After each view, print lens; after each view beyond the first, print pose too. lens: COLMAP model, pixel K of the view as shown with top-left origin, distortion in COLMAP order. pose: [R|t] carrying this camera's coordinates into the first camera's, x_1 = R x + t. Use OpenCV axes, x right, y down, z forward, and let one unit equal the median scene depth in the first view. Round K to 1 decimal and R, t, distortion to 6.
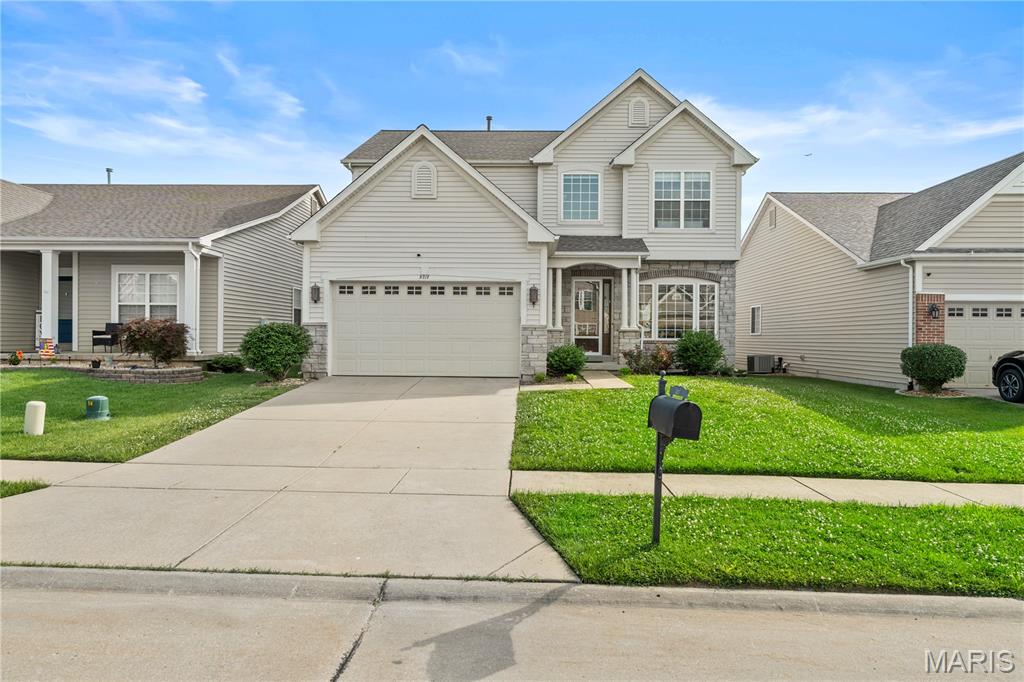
lens RADIAL K [[649.7, 0, 511.4], [0, 649.7, 337.5], [0, 0, 1]] dist [-0.001151, 0.000069]
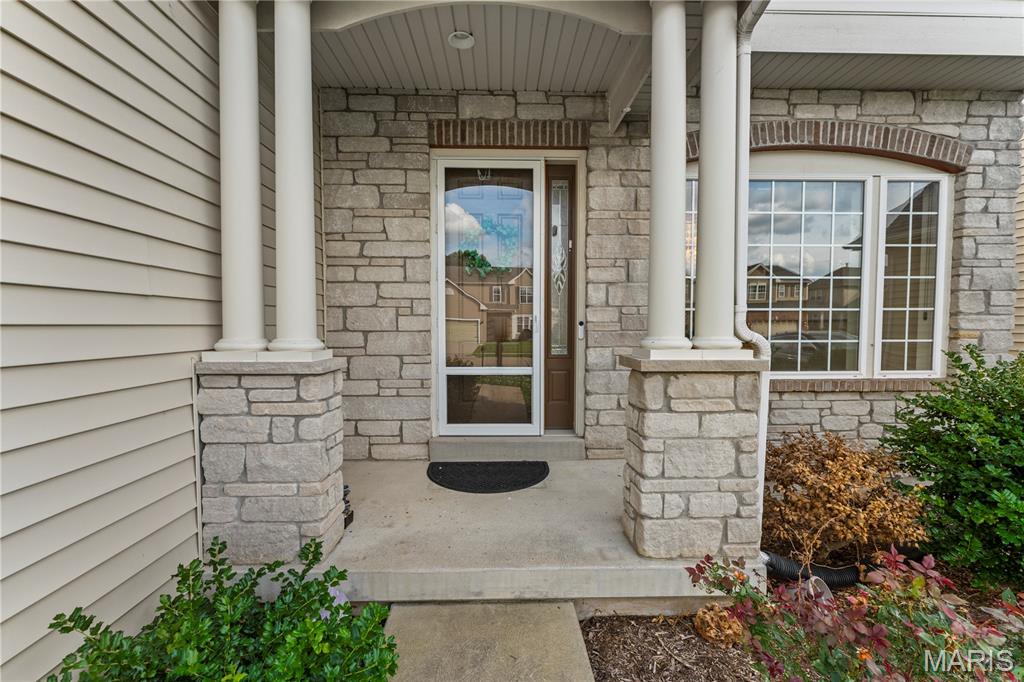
lens RADIAL K [[406.0, 0, 509.5], [0, 406.0, 339.1], [0, 0, 1]] dist [-0.003812, -0.000938]
pose [[0.998742, -0.011871, 0.048714, 0.132165], [0.010071, 0.999263, 0.037028, -0.023531], [-0.049118, -0.036491, 0.998126, 0.940161]]
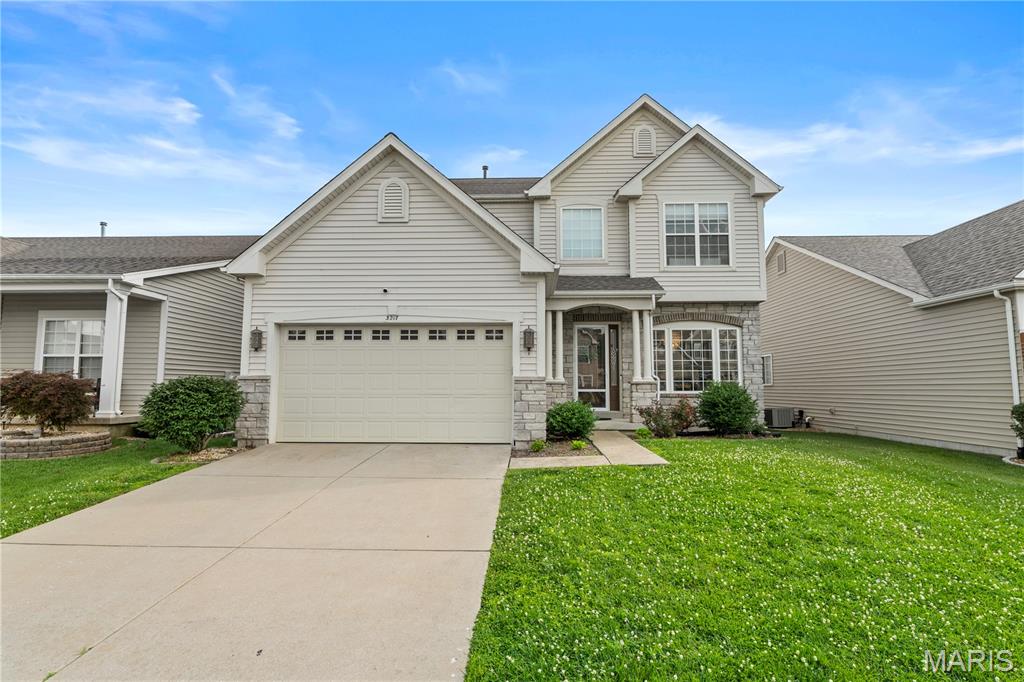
lens RADIAL K [[532.9, 0, 509.2], [0, 532.9, 336.2], [0, 0, 1]] dist [-0.002424, -0.000959]
pose [[0.999830, -0.008713, -0.016280, 0.018778], [0.007108, 0.995338, -0.096185, -0.005540], [0.017043, 0.096053, 0.995230, 0.312139]]
